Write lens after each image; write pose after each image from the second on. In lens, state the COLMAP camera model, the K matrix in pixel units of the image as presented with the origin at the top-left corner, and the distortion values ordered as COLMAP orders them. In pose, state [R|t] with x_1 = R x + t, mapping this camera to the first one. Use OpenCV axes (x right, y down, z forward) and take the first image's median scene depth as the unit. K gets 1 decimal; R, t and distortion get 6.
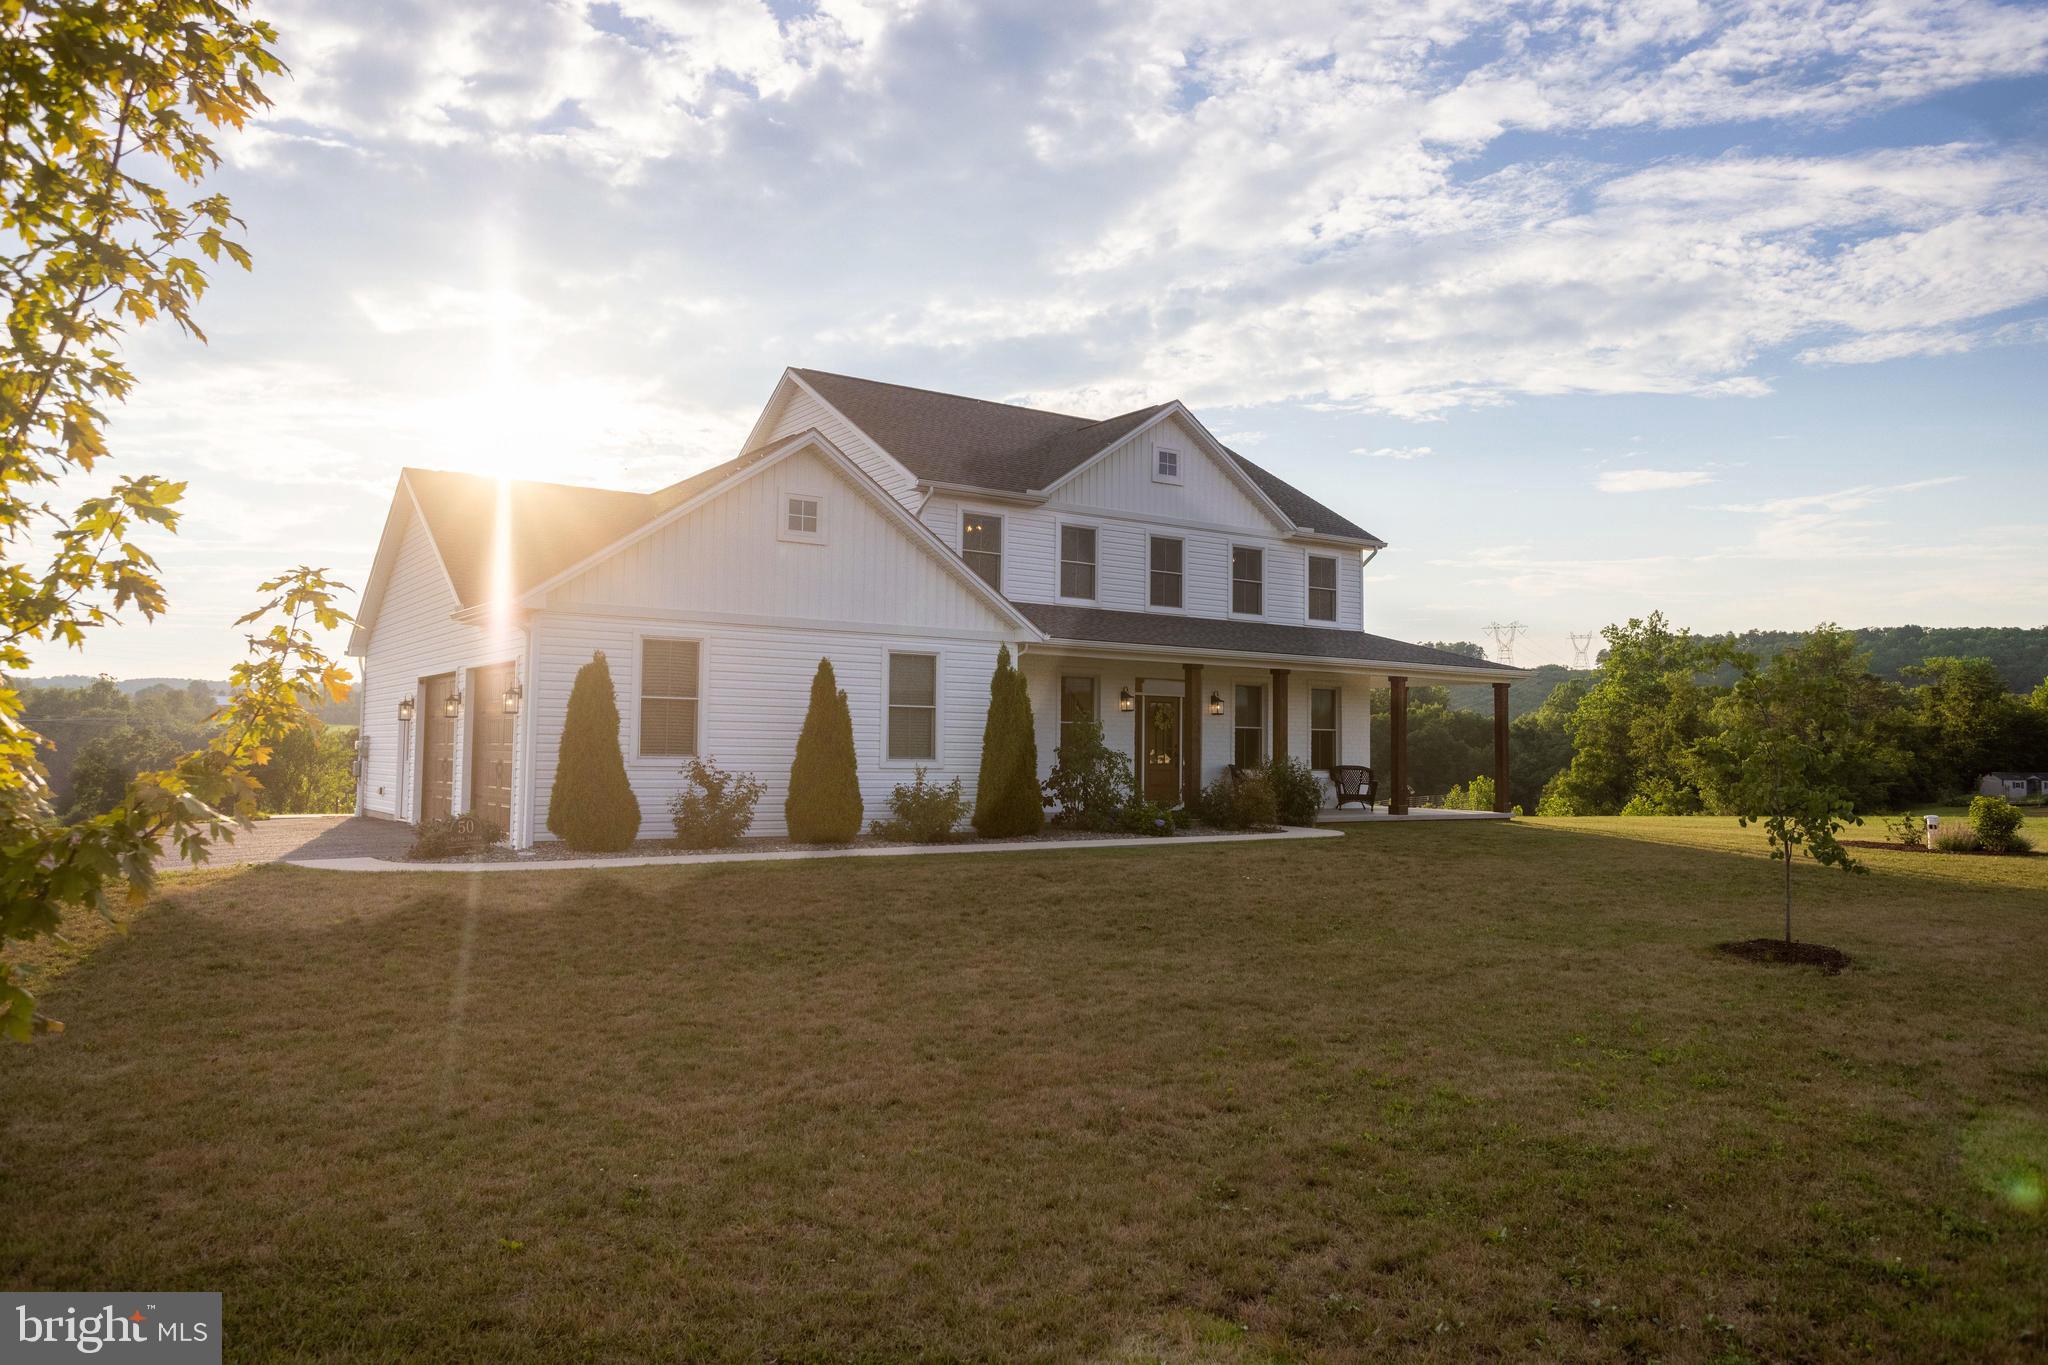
lens RADIAL K [[1432.1, 0, 1016.5], [0, 1432.1, 677.2], [0, 0, 1]] dist [-0.000619, 0.007935]
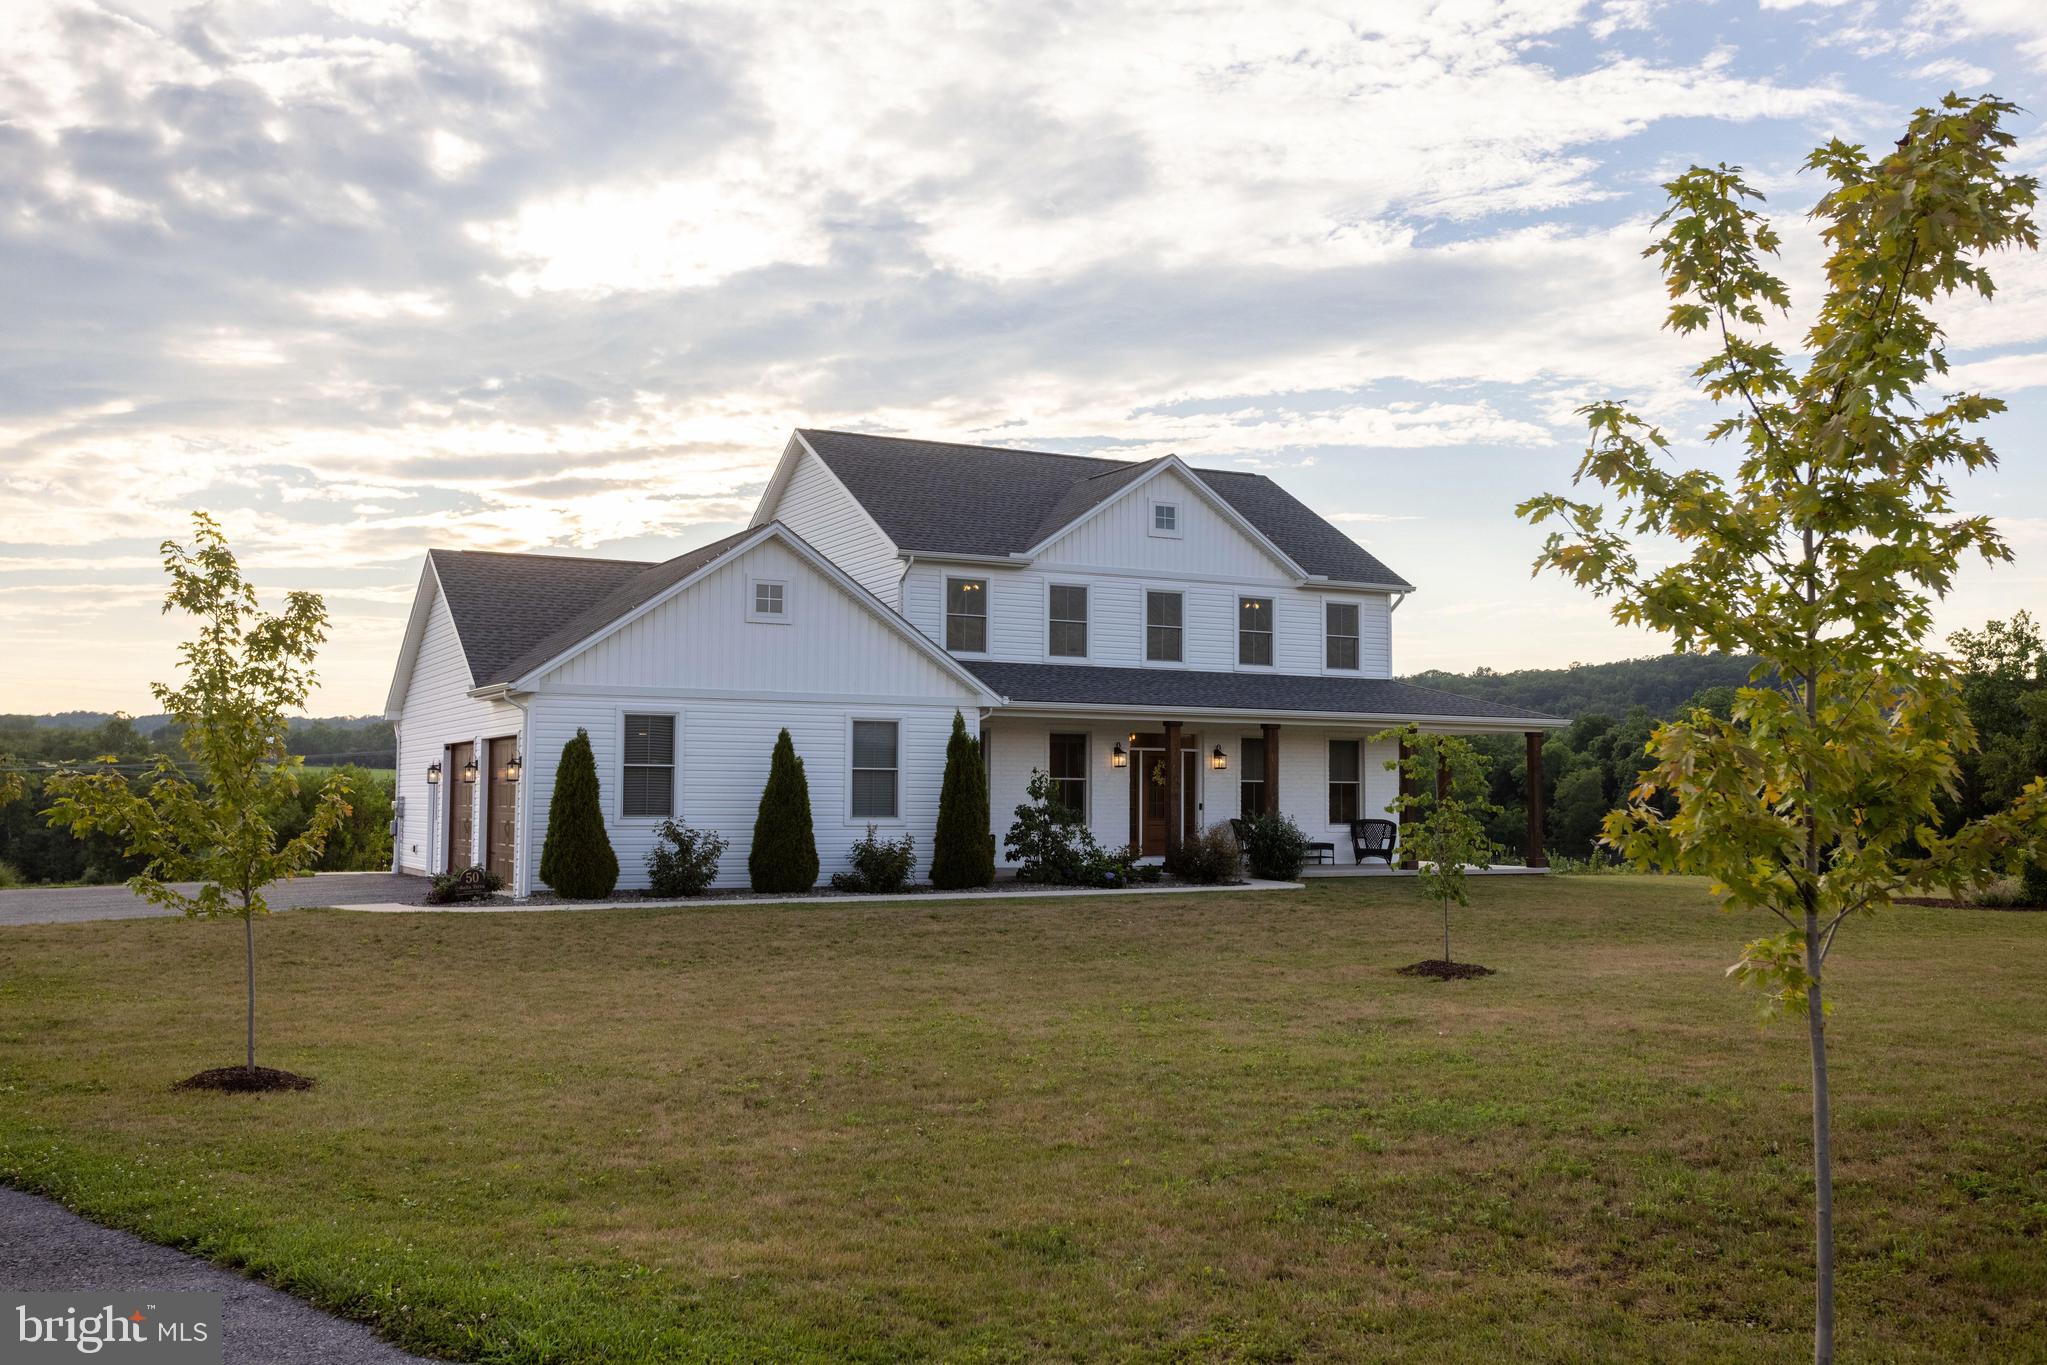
lens RADIAL K [[1891.8, 0, 1017.5], [0, 1891.8, 673.2], [0, 0, 1]] dist [0.010767, 0.000000]
pose [[0.992507, -0.014953, -0.121273, 0.148632], [0.013298, 0.999807, -0.014446, -0.021249], [0.121466, 0.012725, 0.992514, -0.293718]]
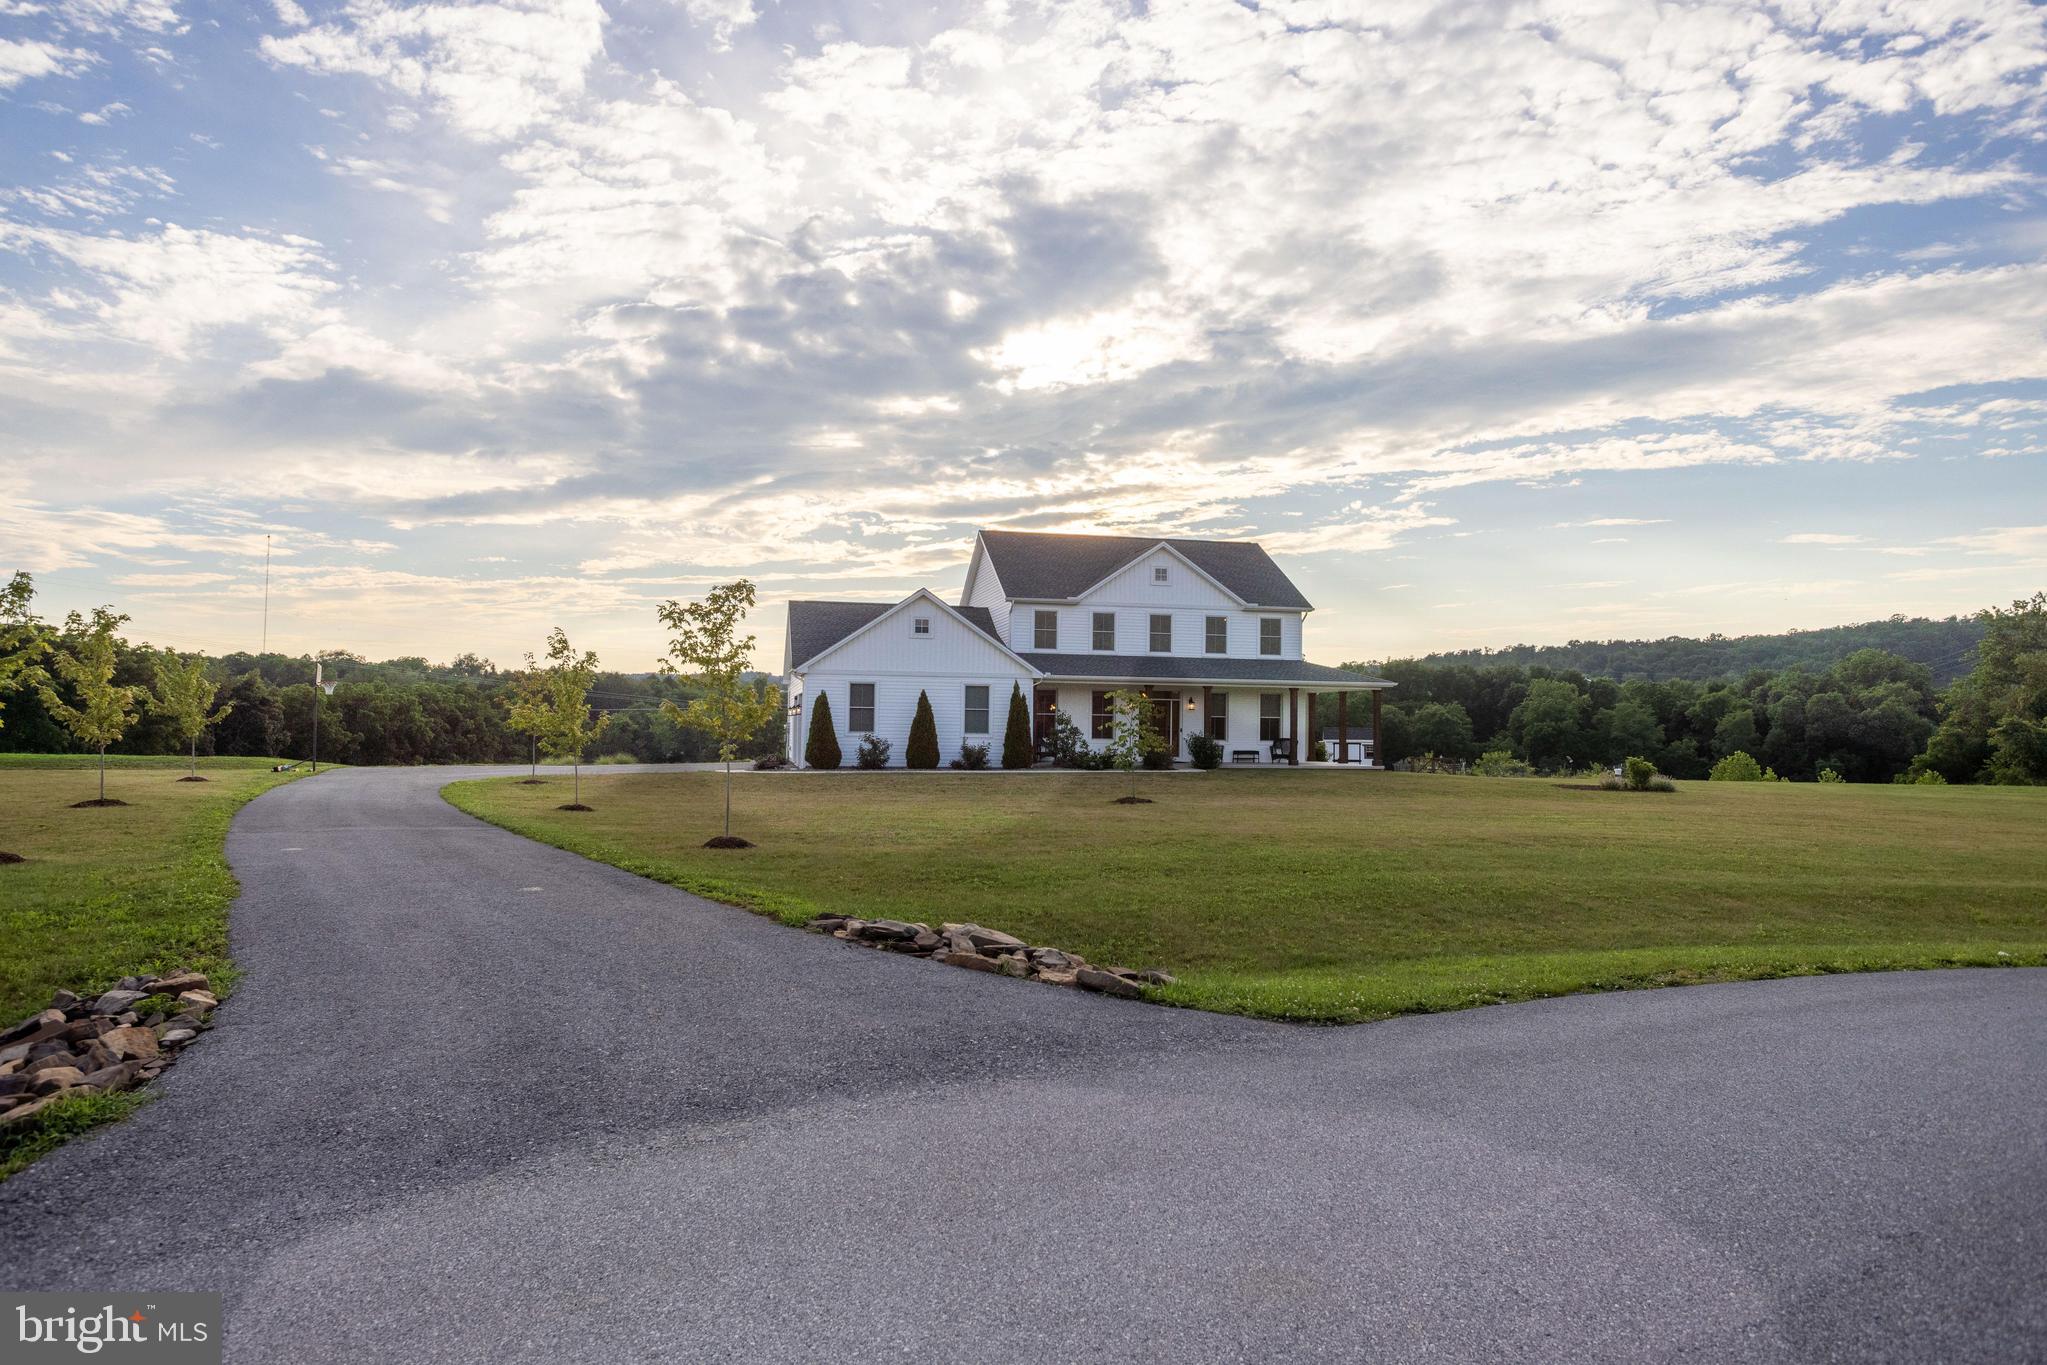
lens RADIAL K [[1344.0, 0, 1026.2], [0, 1344.0, 688.8], [0, 0, 1]] dist [-0.029470, 0.029510]
pose [[0.926006, -0.011401, -0.377337, 0.548216], [0.019209, 0.999672, 0.016934, -0.031387], [0.377020, -0.022930, 0.925921, -0.620529]]
